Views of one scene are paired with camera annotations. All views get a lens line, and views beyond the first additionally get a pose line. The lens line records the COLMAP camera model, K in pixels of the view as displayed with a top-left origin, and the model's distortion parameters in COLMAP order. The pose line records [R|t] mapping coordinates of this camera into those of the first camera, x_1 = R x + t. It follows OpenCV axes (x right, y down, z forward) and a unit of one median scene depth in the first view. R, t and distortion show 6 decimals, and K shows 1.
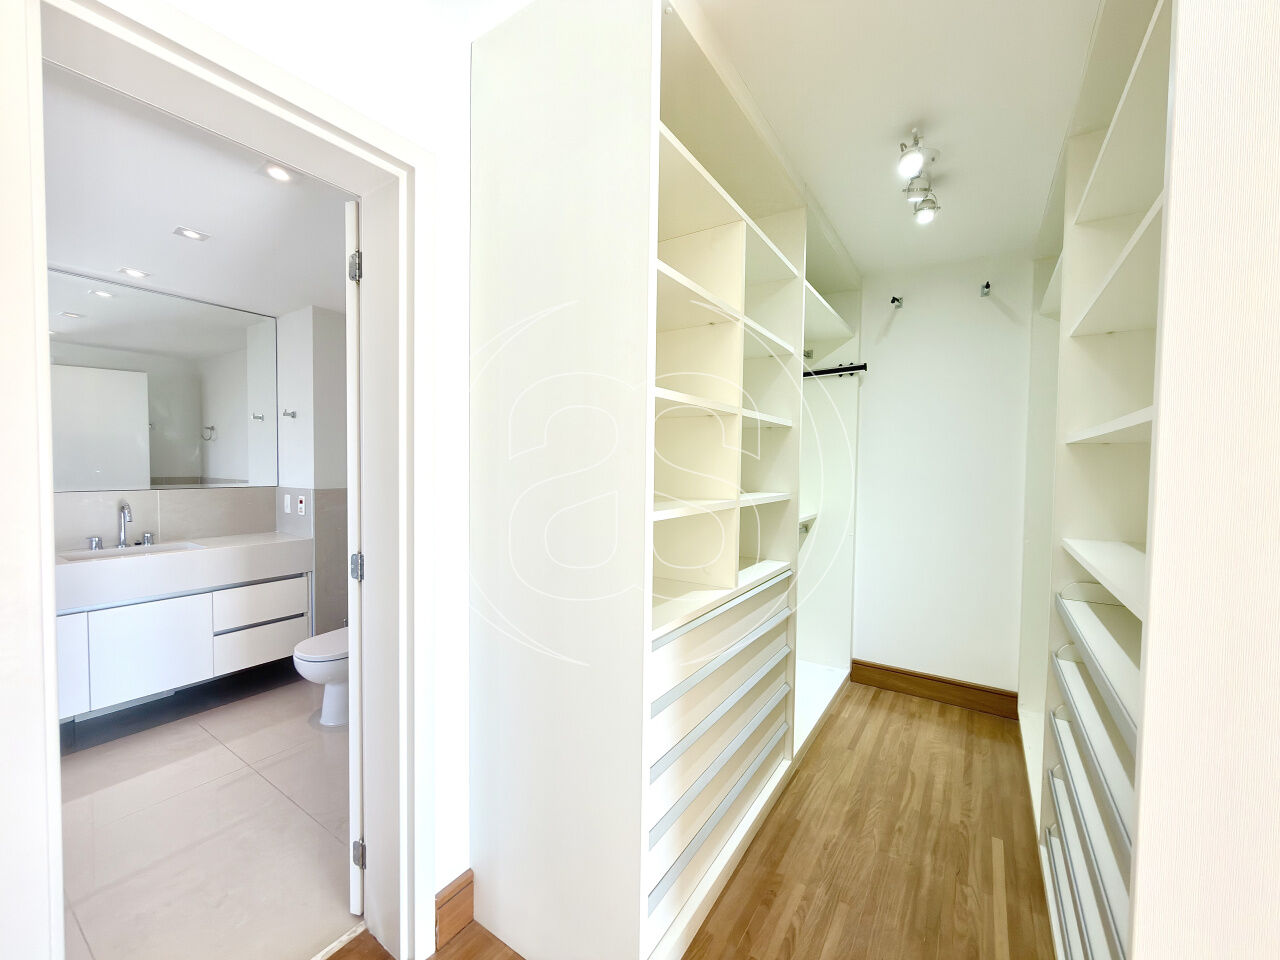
lens RADIAL K [[512.7, 0, 638.5], [0, 512.7, 480.3], [0, 0, 1]] dist [0.000139, -0.000111]
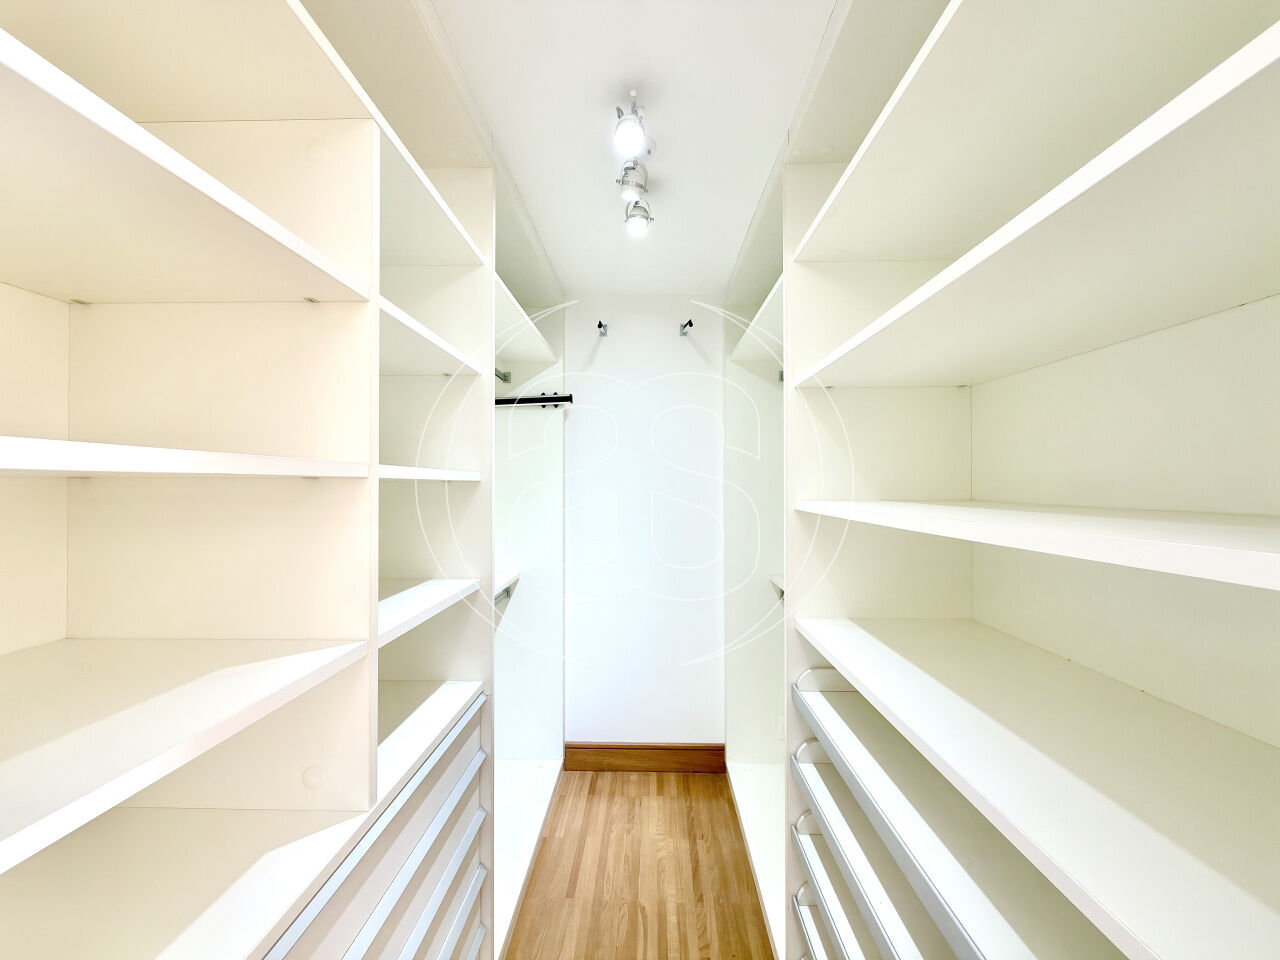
lens RADIAL K [[512.7, 0, 638.5], [0, 512.7, 480.3], [0, 0, 1]] dist [0.000139, -0.000111]
pose [[0.846604, -0.009729, 0.532135, 0.104579], [0.030668, 0.999063, -0.030525, -0.071161], [-0.531339, 0.042162, 0.846109, 0.285420]]
